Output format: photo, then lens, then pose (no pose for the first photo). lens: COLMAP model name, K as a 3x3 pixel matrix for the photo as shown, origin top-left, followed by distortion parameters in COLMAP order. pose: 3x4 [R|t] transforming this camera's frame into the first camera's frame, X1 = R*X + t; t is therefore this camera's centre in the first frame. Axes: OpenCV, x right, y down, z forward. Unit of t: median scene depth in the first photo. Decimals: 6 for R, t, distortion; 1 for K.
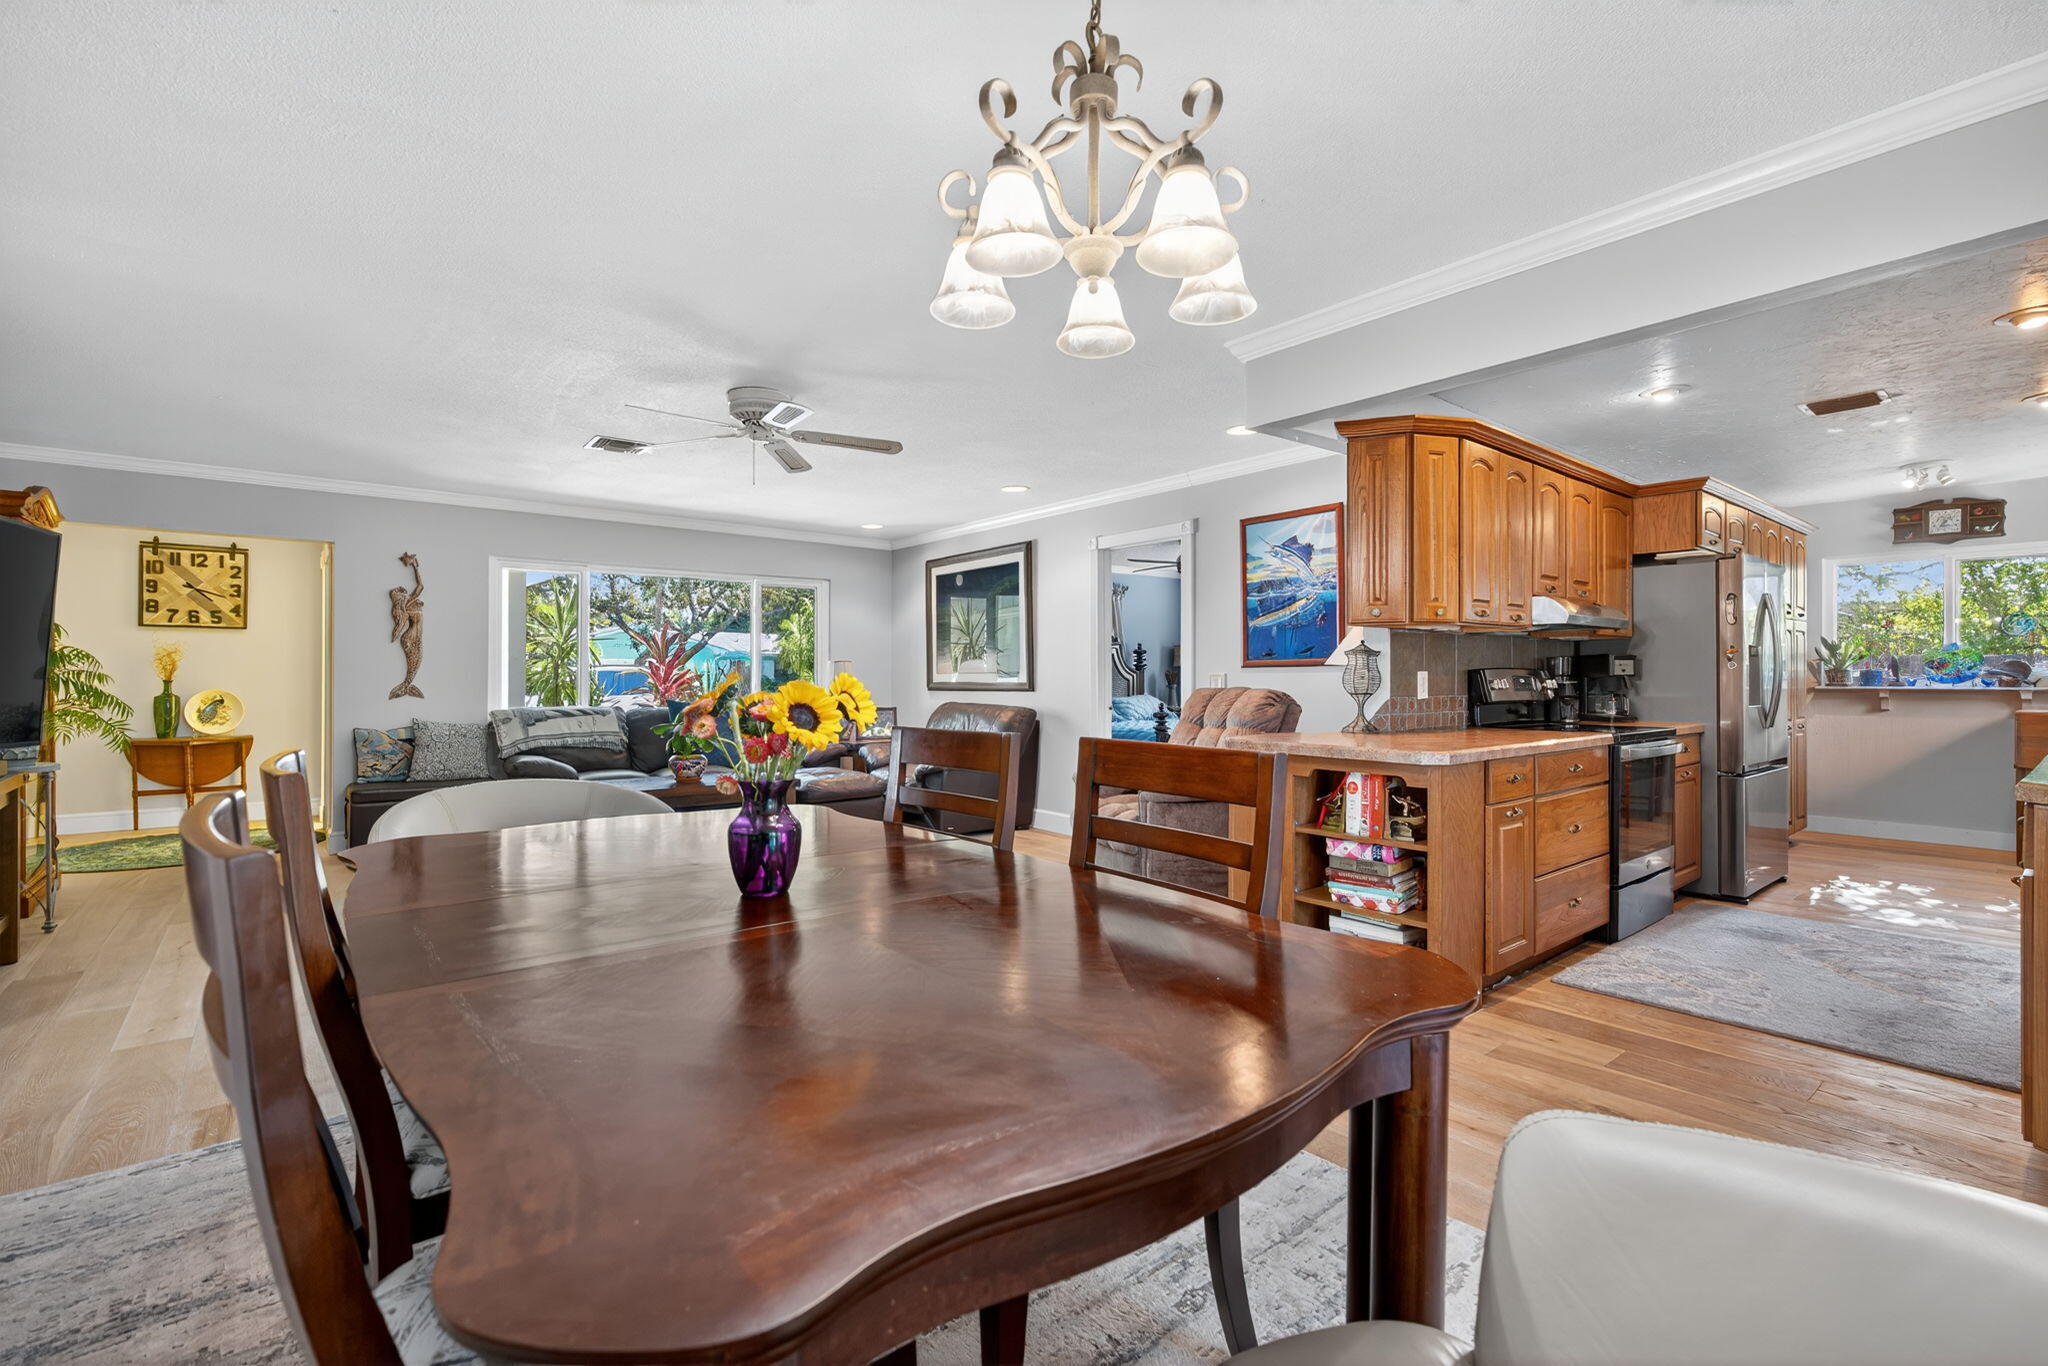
lens RADIAL K [[907.8, 0, 1025.9], [0, 907.8, 685.4], [0, 0, 1]] dist [-0.001178, 0.001315]
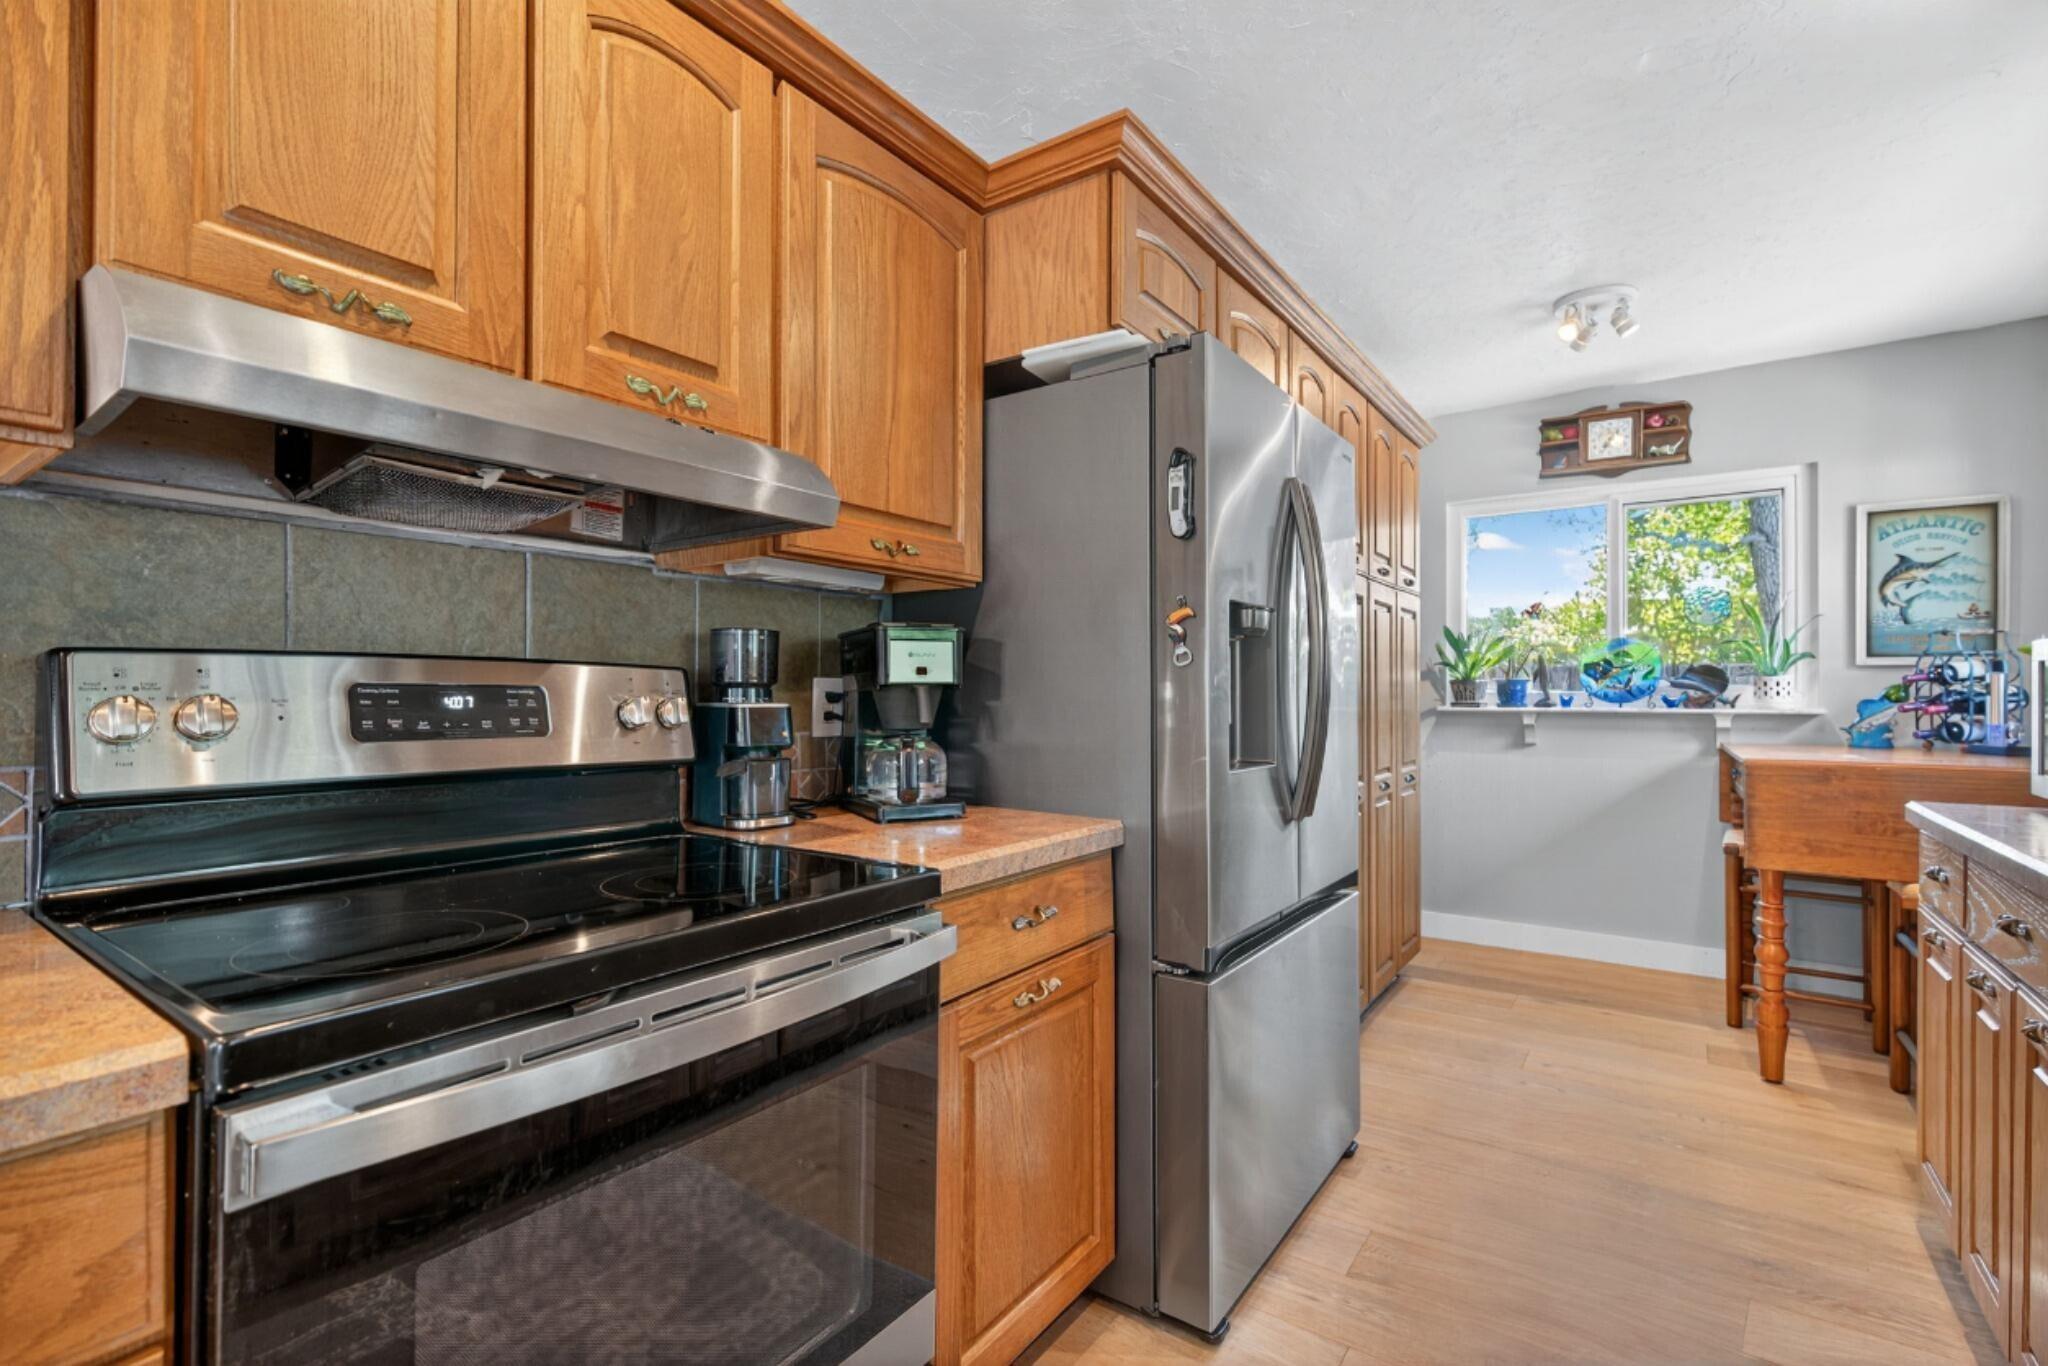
lens RADIAL K [[907.8, 0, 1024.3], [0, 907.8, 691.4], [0, 0, 1]] dist [-0.001178, 0.001315]
pose [[0.966951, 0.002158, 0.254954, 0.469870], [0.000854, 0.999931, -0.011704, -0.002910], [-0.254961, 0.011535, 0.966882, 0.506122]]
